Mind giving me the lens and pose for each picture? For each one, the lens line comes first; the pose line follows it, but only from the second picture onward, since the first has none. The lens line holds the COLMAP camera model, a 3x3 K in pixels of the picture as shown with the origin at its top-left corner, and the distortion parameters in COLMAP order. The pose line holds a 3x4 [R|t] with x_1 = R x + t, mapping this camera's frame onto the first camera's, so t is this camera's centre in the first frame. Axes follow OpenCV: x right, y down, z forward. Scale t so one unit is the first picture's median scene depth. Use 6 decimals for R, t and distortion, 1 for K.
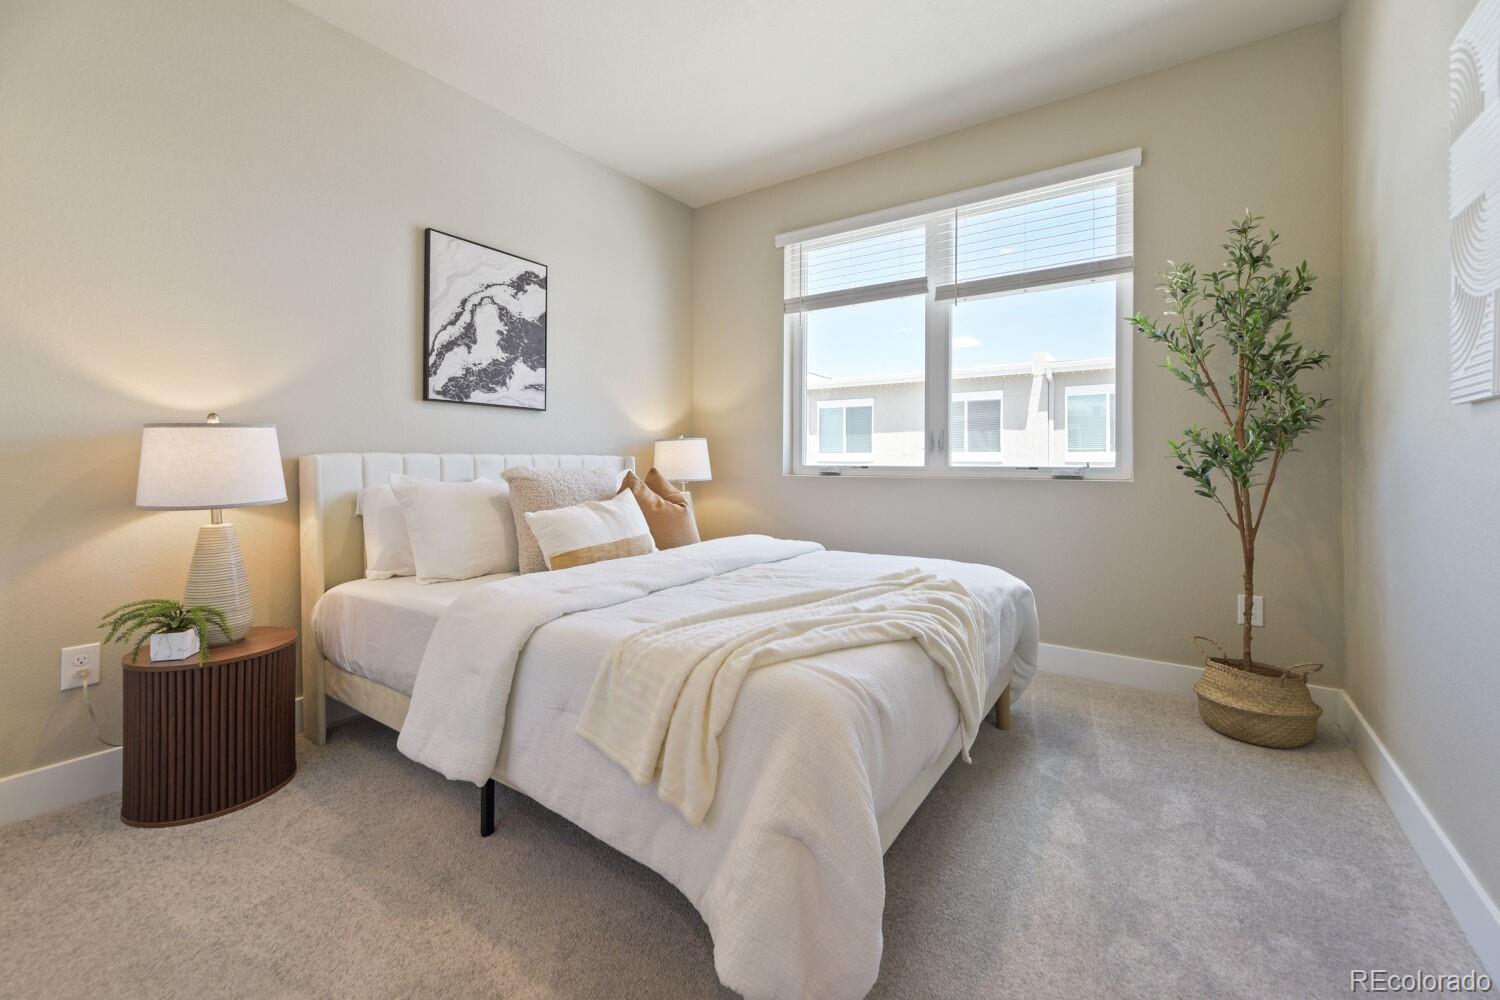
lens RADIAL K [[583.7, 0, 746.9], [0, 583.7, 471.3], [0, 0, 1]] dist [0.018780, 0.000037]
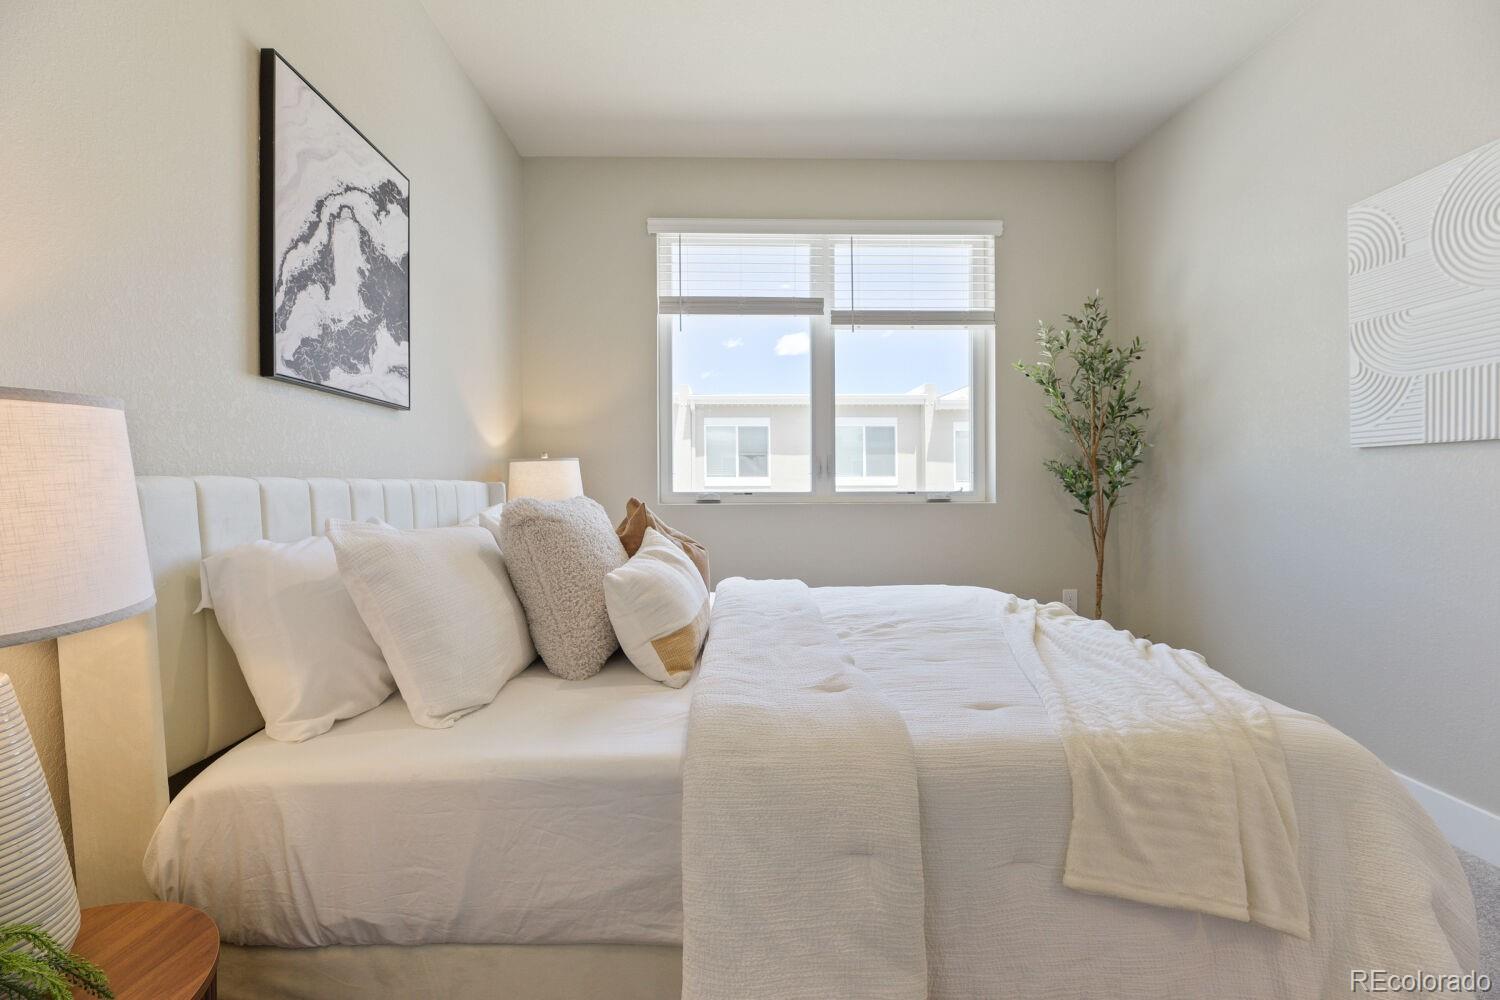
lens RADIAL K [[602.4, 0, 750.0], [0, 602.4, 500.0], [0, 0, 1]] dist [-0.000108, 0.000011]
pose [[0.830418, -0.018085, 0.556847, -0.428213], [0.014658, 0.999836, 0.010612, -0.008637], [-0.556948, -0.000650, 0.830547, 0.274272]]
